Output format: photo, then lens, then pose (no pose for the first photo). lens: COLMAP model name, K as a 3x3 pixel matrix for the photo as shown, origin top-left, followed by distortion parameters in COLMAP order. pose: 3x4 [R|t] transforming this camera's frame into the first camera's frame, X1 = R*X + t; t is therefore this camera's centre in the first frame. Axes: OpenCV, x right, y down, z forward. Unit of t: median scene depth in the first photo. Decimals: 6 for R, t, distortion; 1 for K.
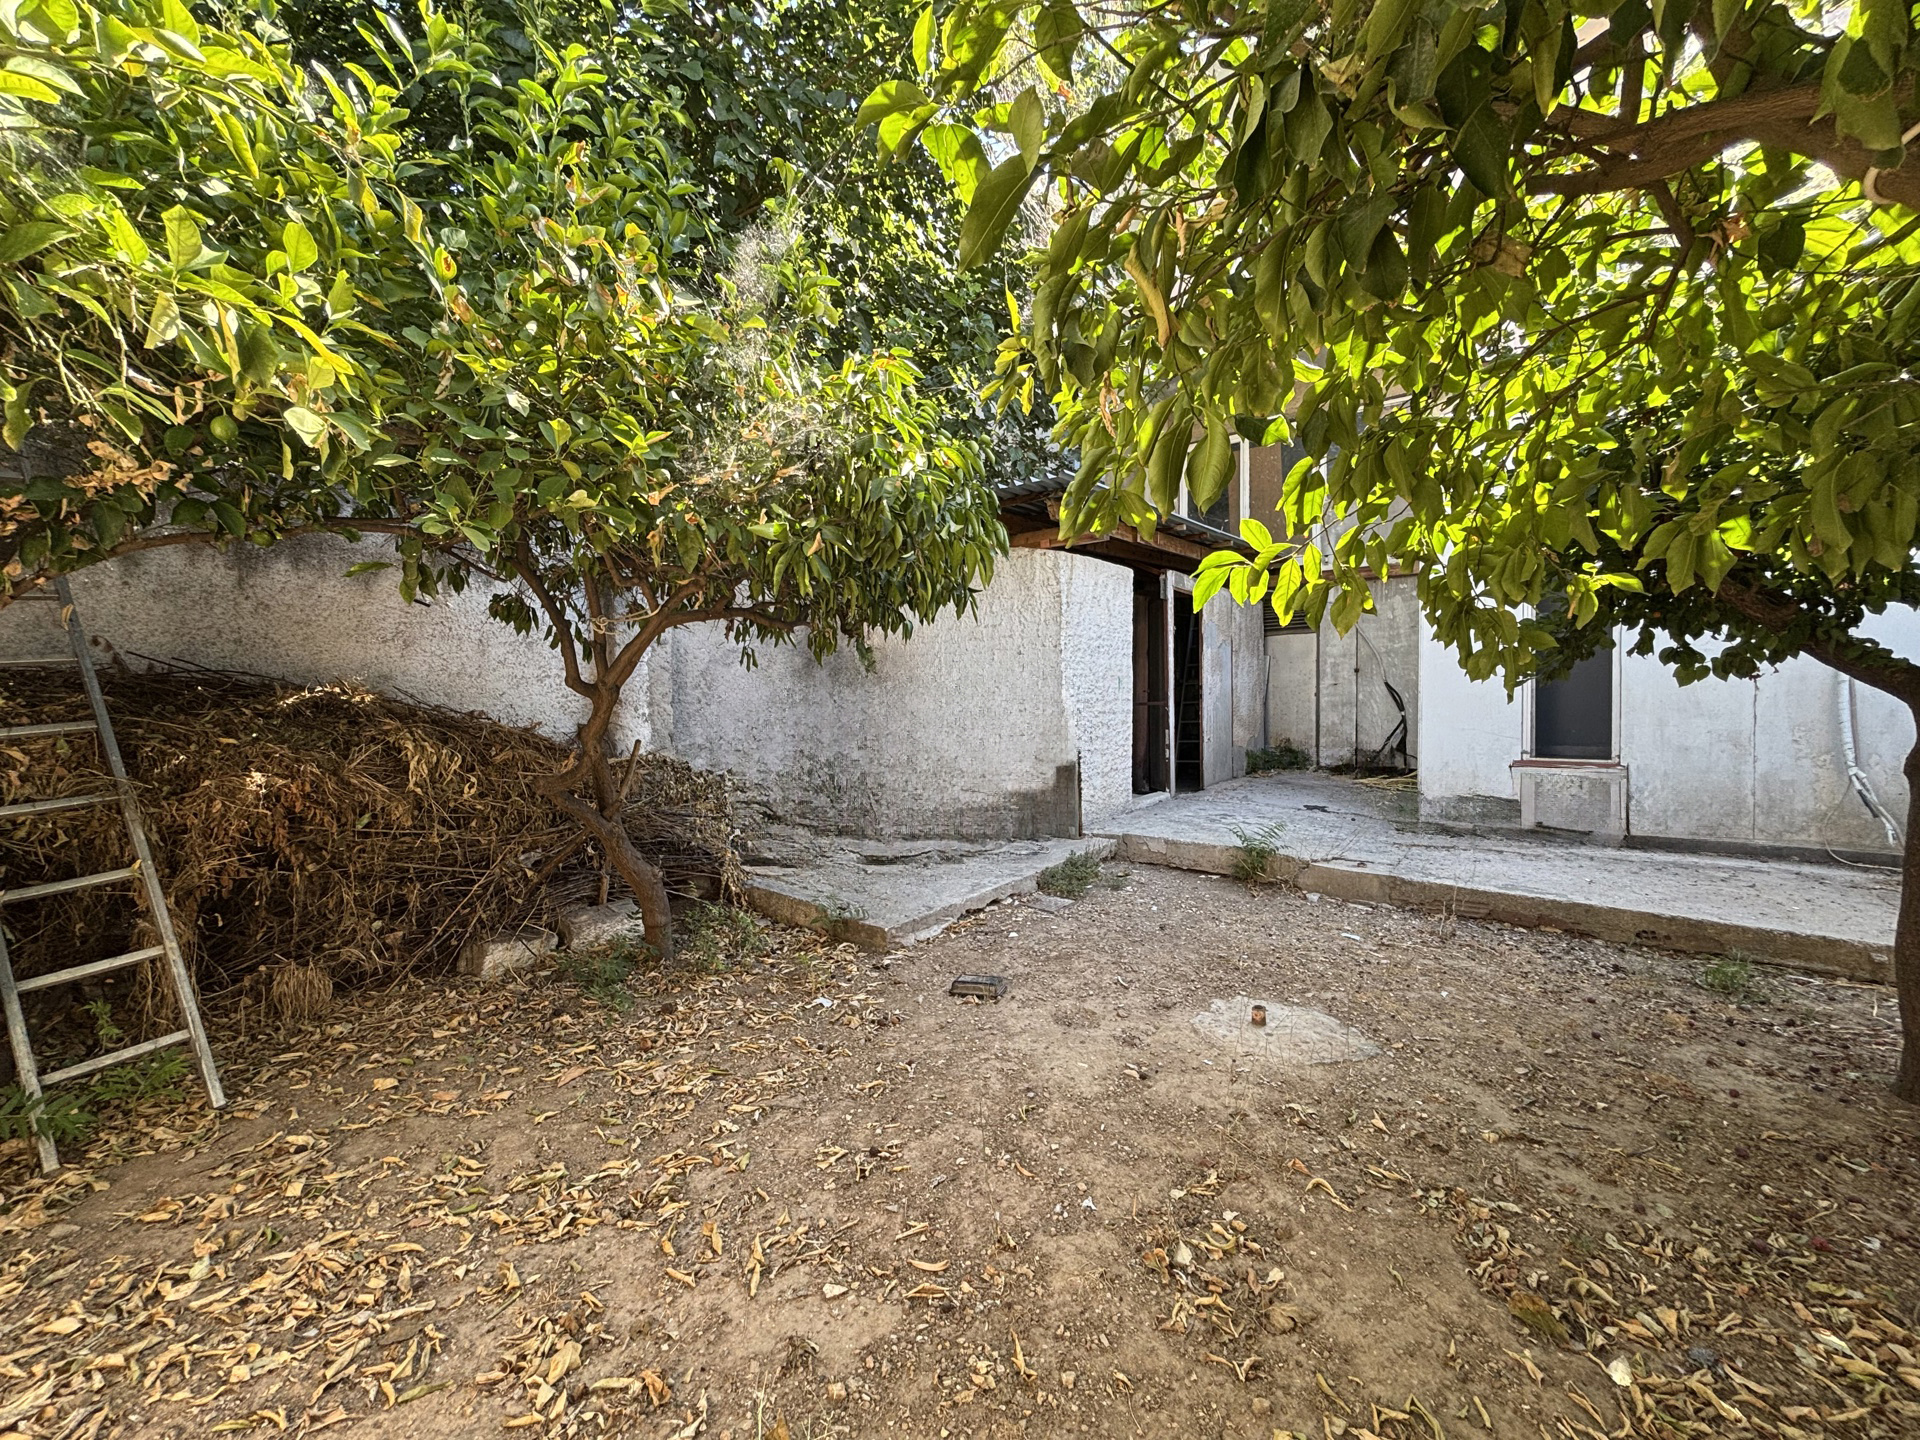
lens RADIAL K [[774.3, 0, 953.3], [0, 774.3, 711.2], [0, 0, 1]] dist [0.000625, -0.000012]
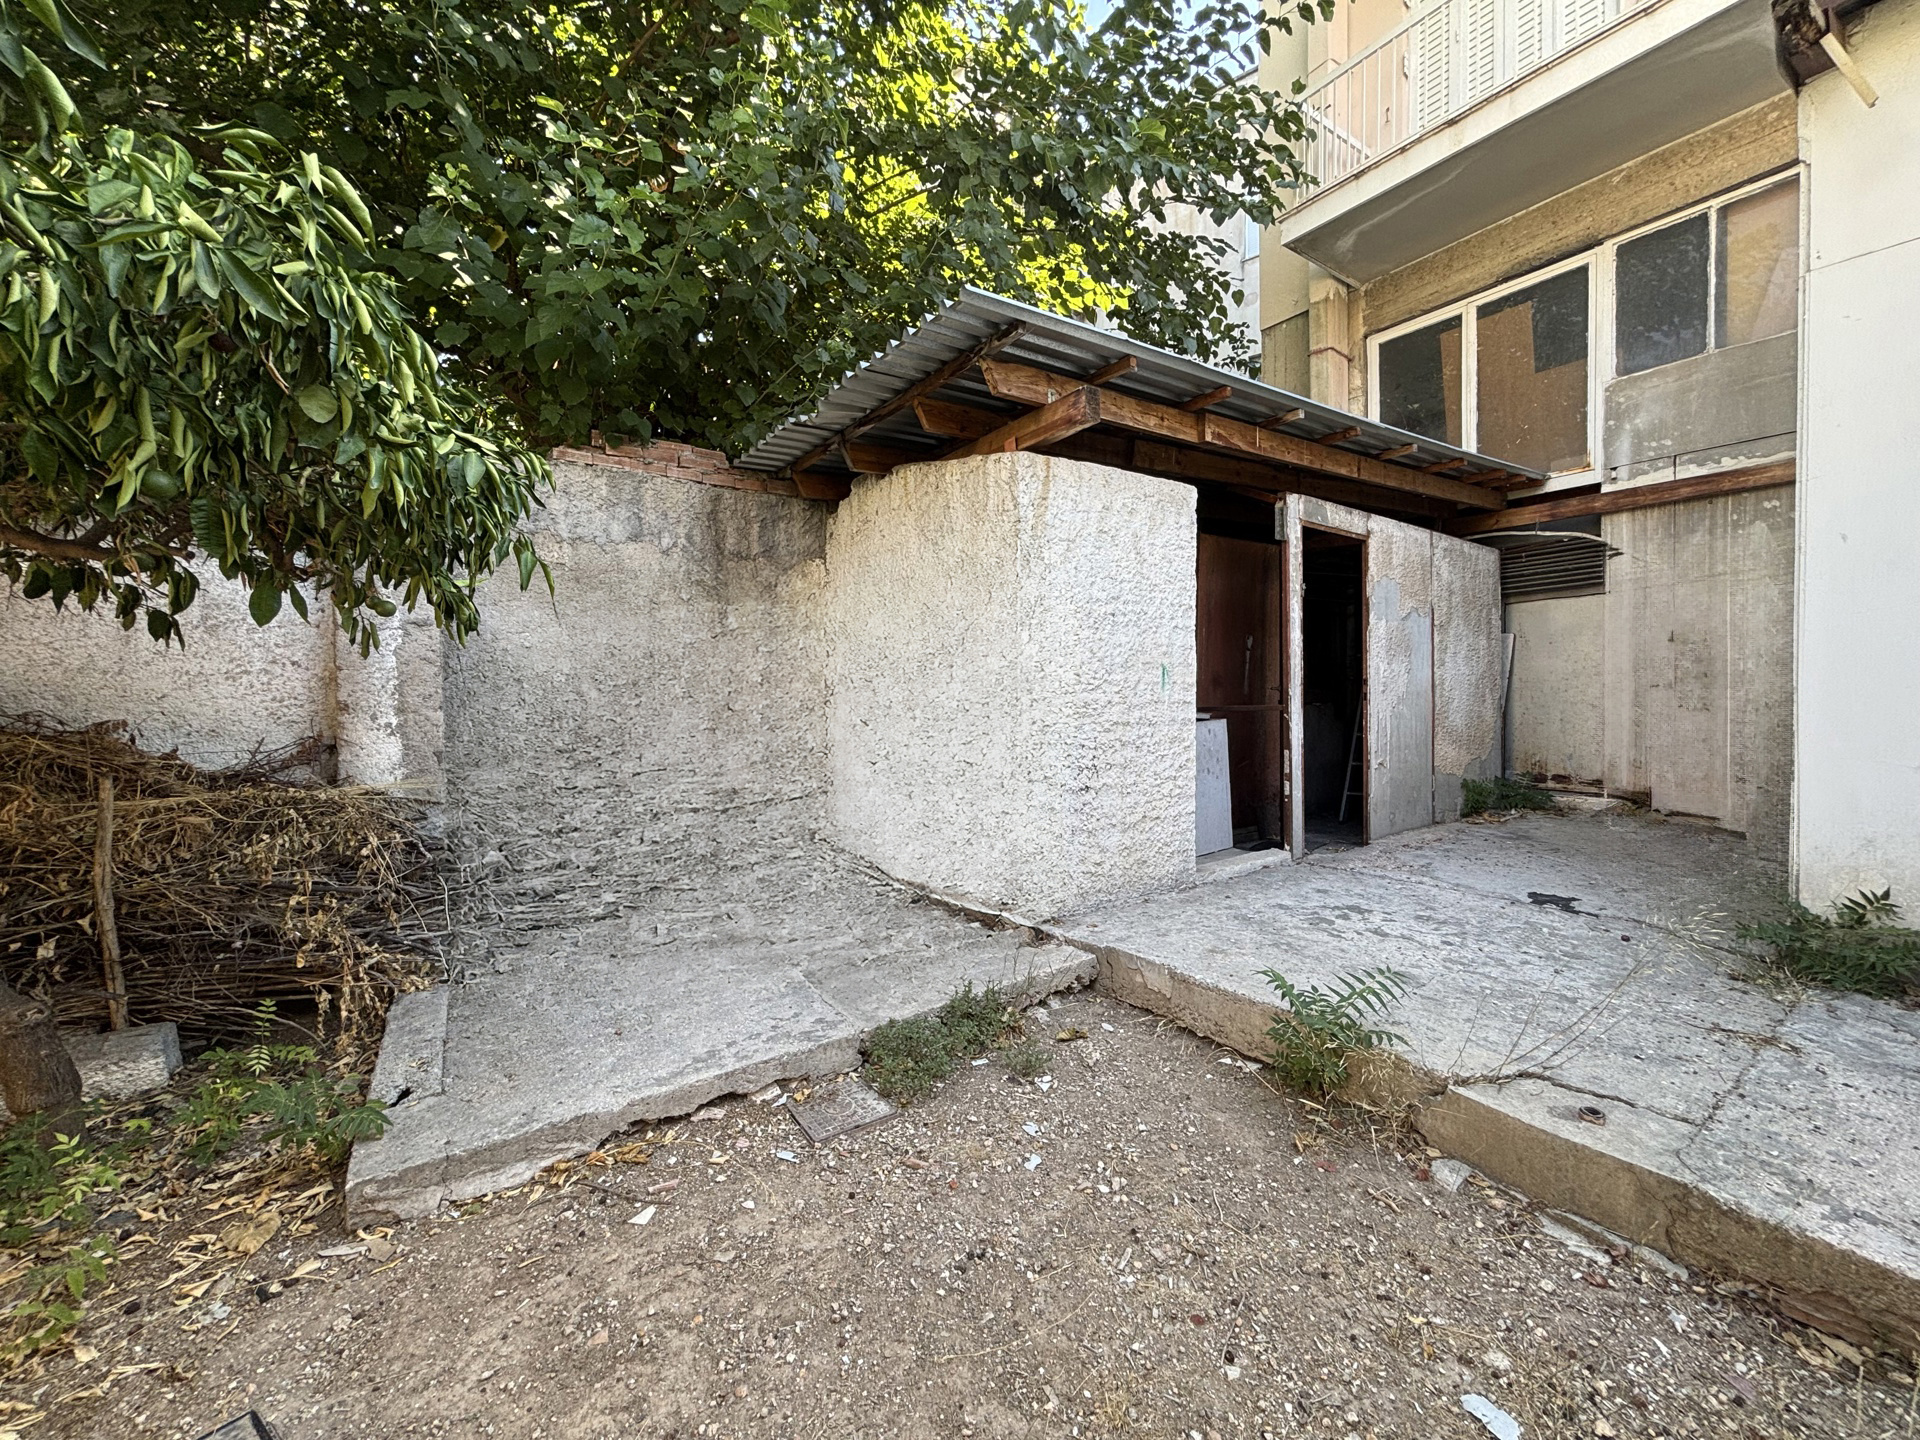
lens RADIAL K [[774.3, 0, 962.8], [0, 774.3, 717.3], [0, 0, 1]] dist [0.000625, -0.000012]
pose [[0.957639, 0.002922, -0.287957, 0.280038], [-0.001724, 0.999989, 0.004414, -0.006379], [0.287967, -0.003730, 0.957633, 0.444208]]
